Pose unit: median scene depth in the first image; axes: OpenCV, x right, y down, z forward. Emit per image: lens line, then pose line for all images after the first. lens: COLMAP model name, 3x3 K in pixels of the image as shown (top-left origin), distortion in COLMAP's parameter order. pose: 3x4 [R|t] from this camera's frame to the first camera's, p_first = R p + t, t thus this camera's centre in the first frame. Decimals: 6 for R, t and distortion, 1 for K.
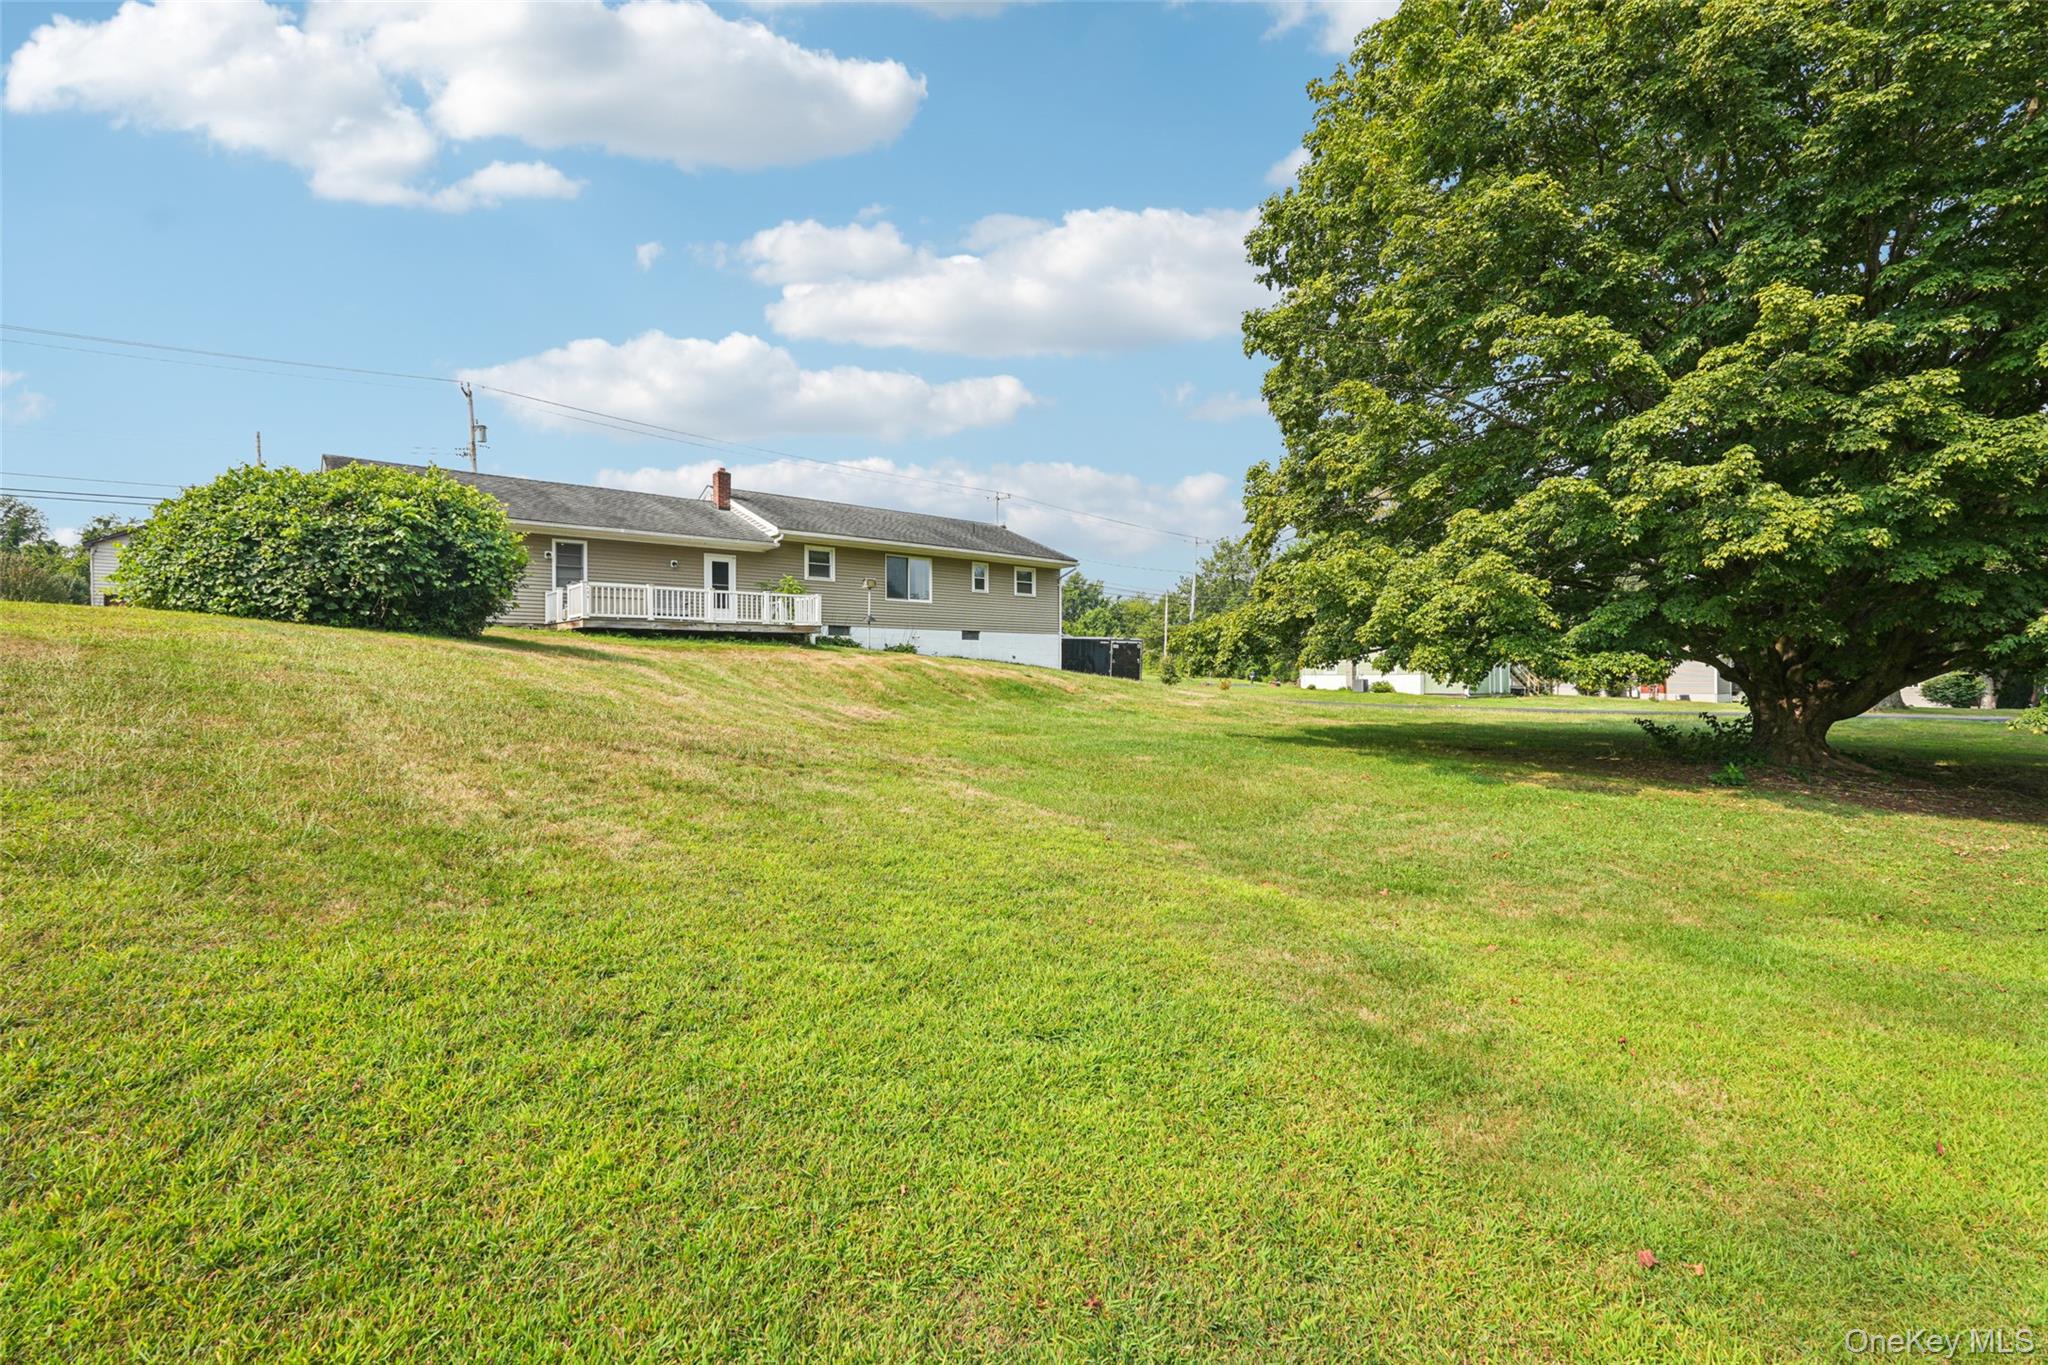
lens RADIAL K [[915.8, 0, 1024.0], [0, 915.8, 682.5], [0, 0, 1]] dist [-0.022675, 0.014500]
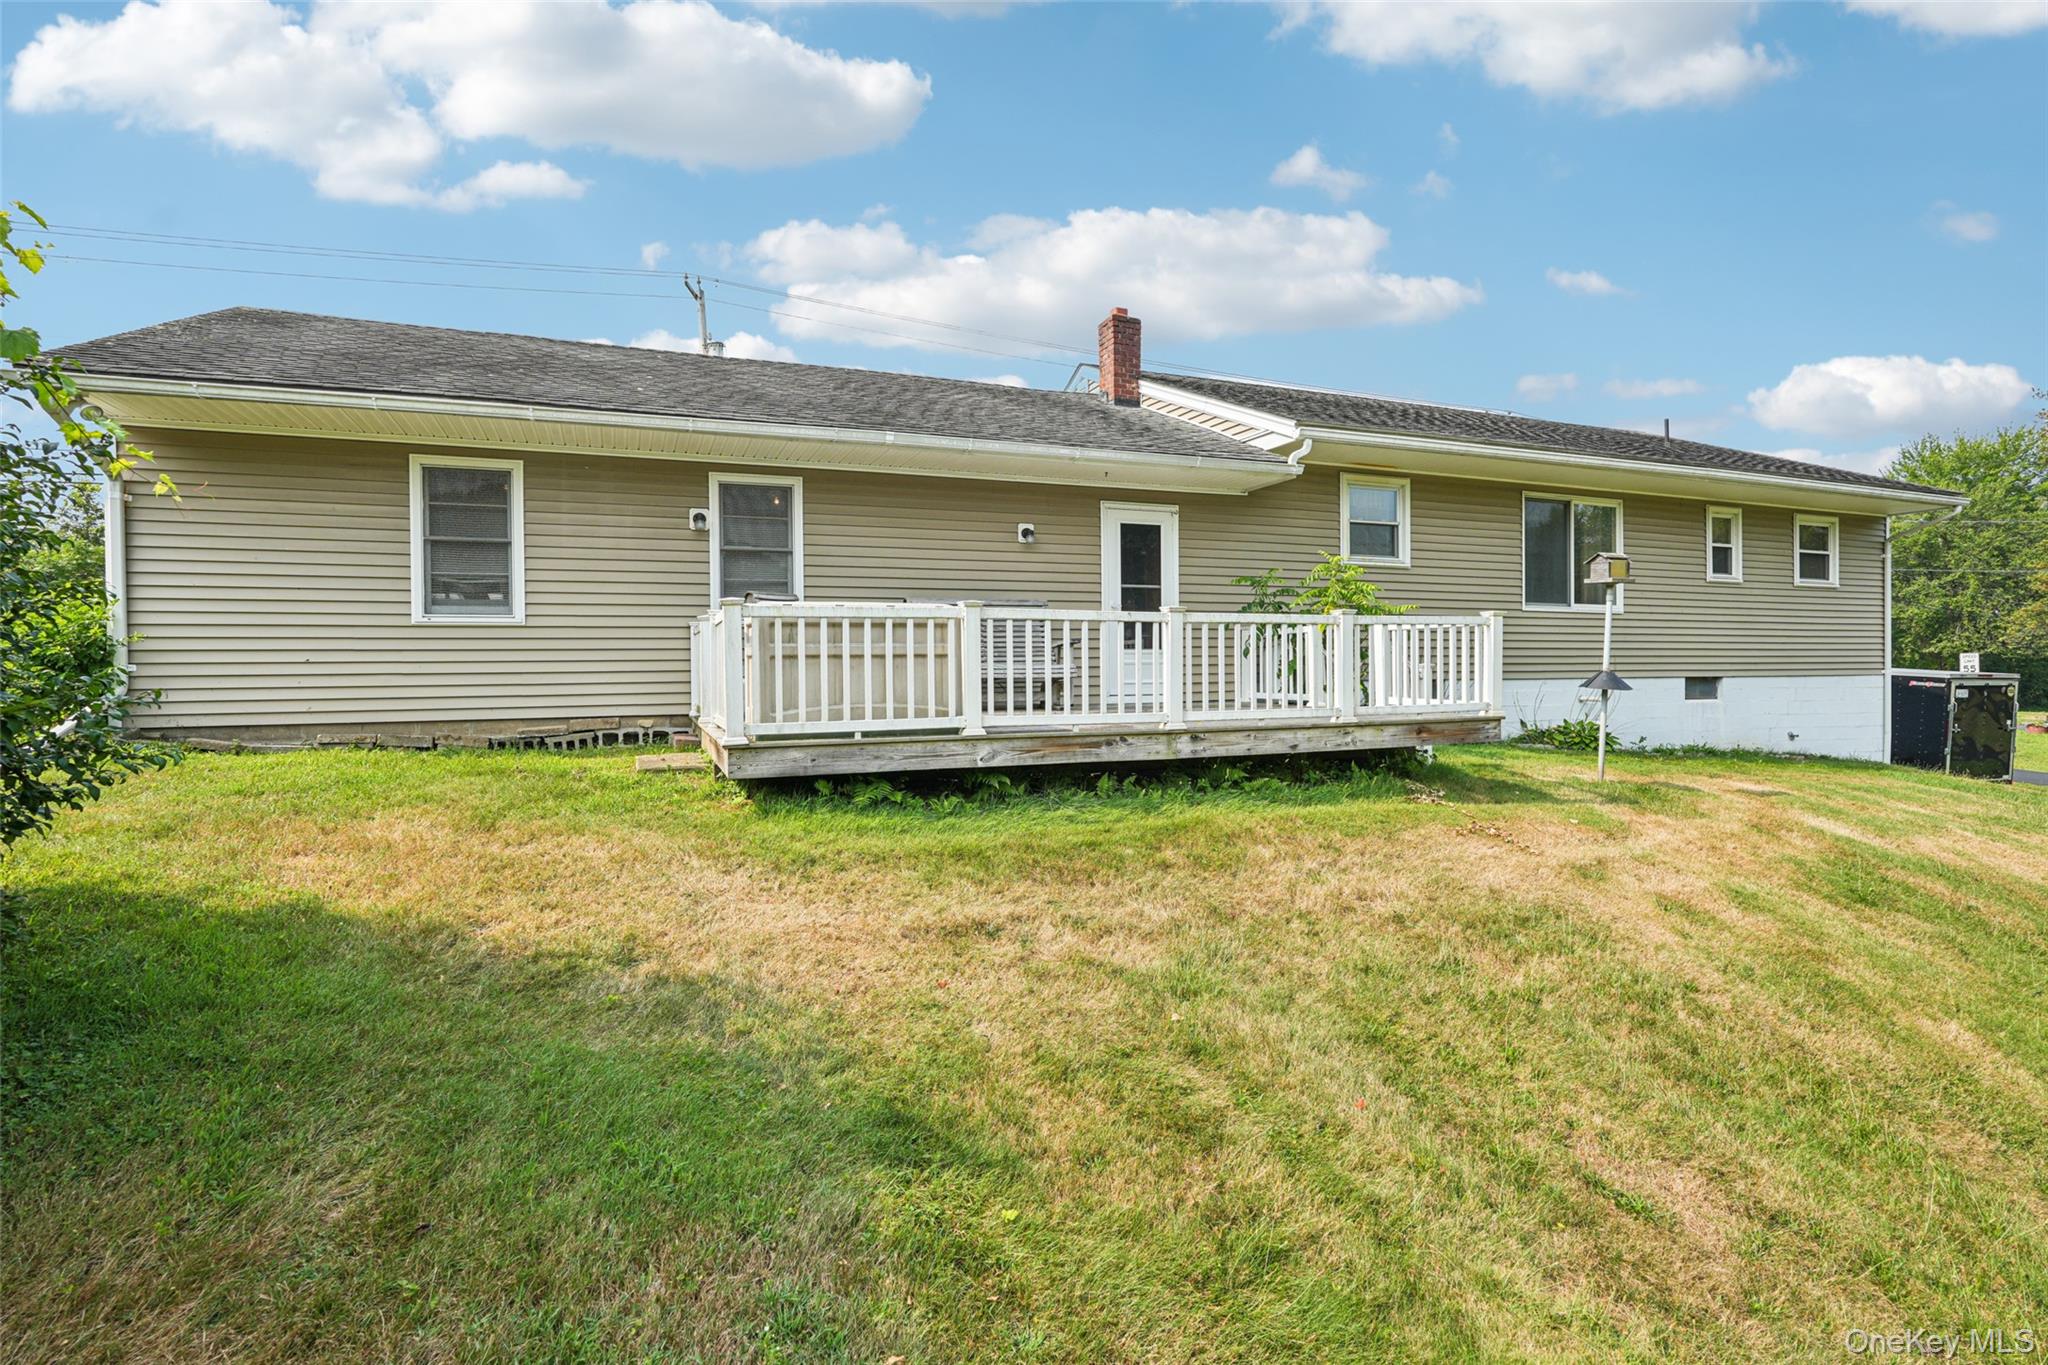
lens RADIAL K [[1001.6, 0, 1019.3], [0, 1001.6, 691.0], [0, 0, 1]] dist [-0.004539, 0.000224]
pose [[0.947058, 0.004477, -0.321031, -0.244363], [0.000763, 0.999869, 0.016194, -0.069589], [0.321061, -0.015582, 0.946930, 0.587559]]
